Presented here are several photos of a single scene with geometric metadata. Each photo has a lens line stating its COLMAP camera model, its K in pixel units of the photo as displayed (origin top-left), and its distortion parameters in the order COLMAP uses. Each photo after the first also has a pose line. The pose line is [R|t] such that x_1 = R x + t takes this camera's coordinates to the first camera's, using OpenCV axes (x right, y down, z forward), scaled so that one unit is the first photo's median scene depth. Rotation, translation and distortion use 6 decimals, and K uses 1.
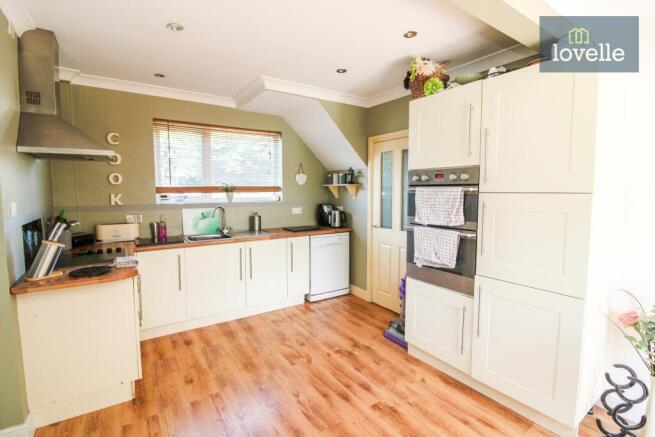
lens RADIAL K [[311.2, 0, 326.6], [0, 311.2, 214.1], [0, 0, 1]] dist [-0.002549, -0.000280]
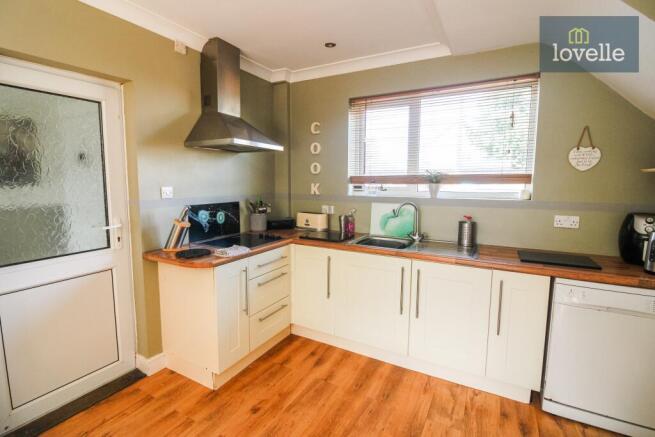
lens RADIAL K [[311.2, 0, 326.6], [0, 311.2, 214.1], [0, 0, 1]] dist [-0.002549, -0.000280]
pose [[0.448685, 0.098294, -0.888268, 0.227800], [-0.076794, 0.994497, 0.071259, -0.037451], [0.890384, 0.036241, 0.453765, 0.535101]]
